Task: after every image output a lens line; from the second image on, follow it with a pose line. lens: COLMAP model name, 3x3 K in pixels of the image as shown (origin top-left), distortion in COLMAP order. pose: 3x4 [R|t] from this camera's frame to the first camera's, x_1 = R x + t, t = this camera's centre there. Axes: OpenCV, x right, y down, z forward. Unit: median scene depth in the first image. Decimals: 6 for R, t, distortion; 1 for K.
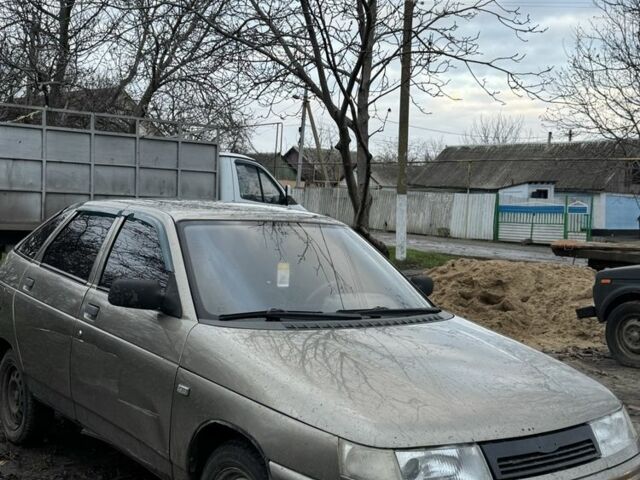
lens RADIAL K [[806.4, 0, 317.1], [0, 806.4, 237.5], [0, 0, 1]] dist [0.084858, 0.000000]
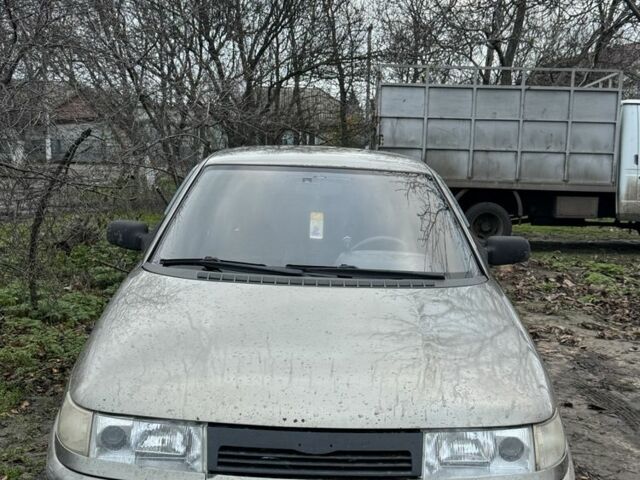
lens RADIAL K [[806.4, 0, 318.9], [0, 806.4, 243.8], [0, 0, 1]] dist [0.084858, 0.000000]
pose [[0.817367, 0.053358, -0.573641, 0.447609], [-0.020697, 0.997779, 0.063319, 0.008005], [0.575745, -0.039882, 0.816656, 0.232729]]
